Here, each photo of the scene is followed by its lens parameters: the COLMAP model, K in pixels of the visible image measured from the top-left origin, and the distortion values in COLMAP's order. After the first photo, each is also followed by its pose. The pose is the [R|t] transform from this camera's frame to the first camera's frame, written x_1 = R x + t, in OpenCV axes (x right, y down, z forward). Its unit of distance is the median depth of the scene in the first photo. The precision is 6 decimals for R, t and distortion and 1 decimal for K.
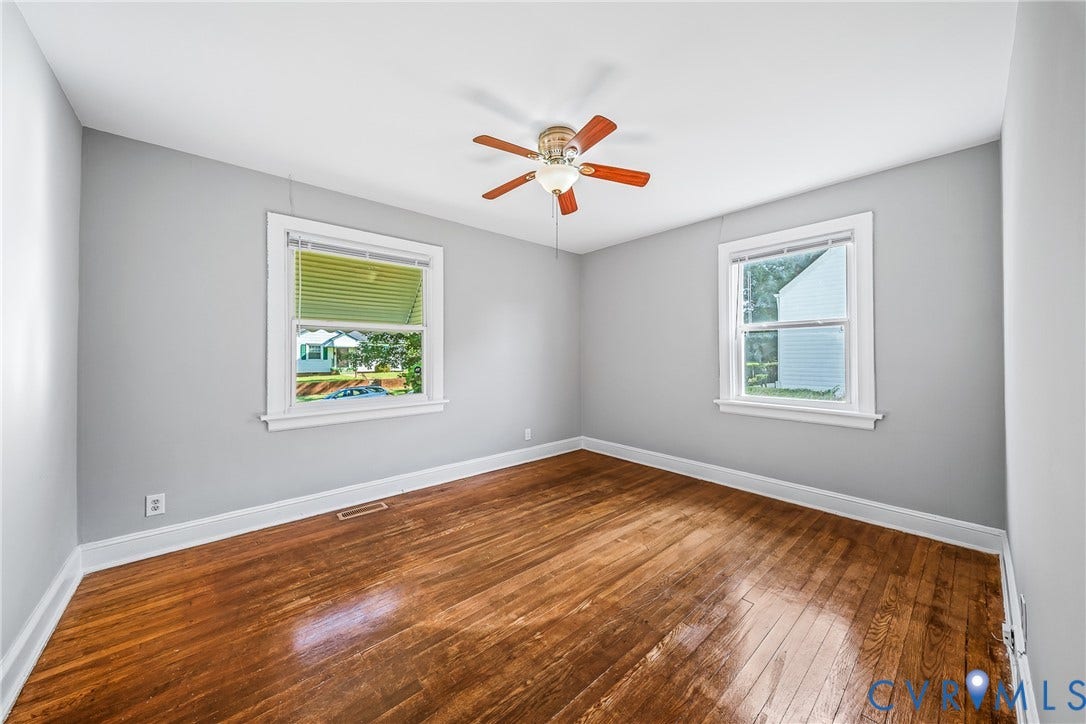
lens RADIAL K [[376.0, 0, 541.9], [0, 376.0, 352.5], [0, 0, 1]] dist [0.000222, -0.000019]
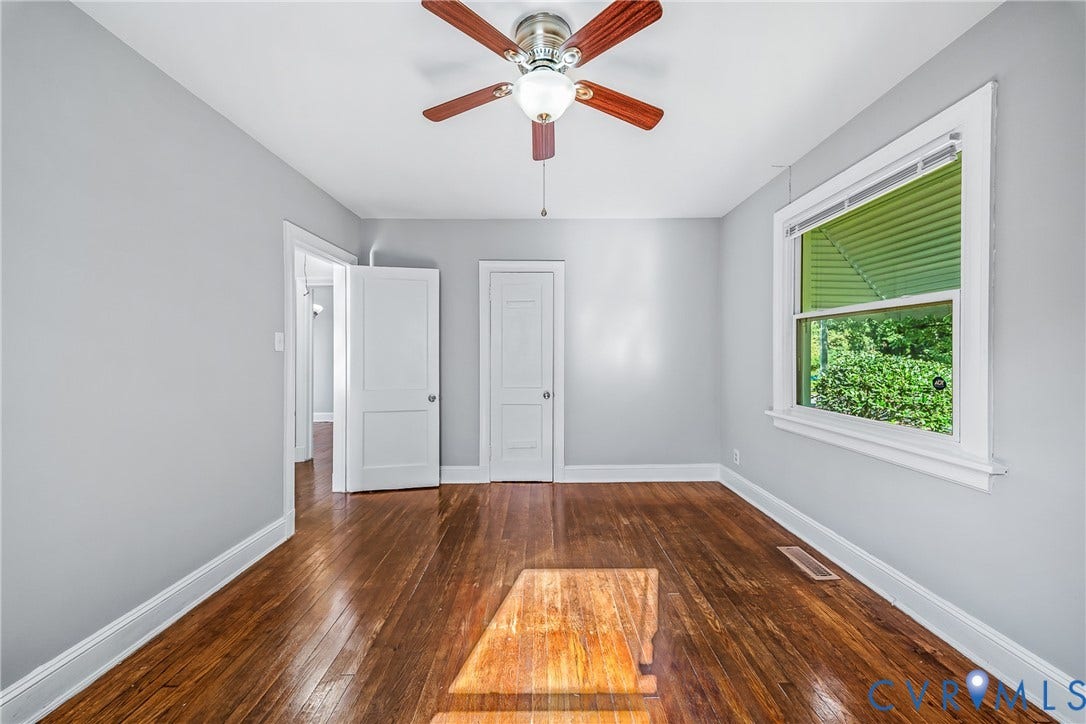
lens RADIAL K [[376.0, 0, 541.9], [0, 376.0, 352.5], [0, 0, 1]] dist [0.000222, -0.000019]
pose [[-0.658024, -0.000631, -0.752997, 0.507052], [0.004706, 0.999977, -0.004950, 0.010025], [0.752982, -0.006801, -0.658005, 1.305909]]
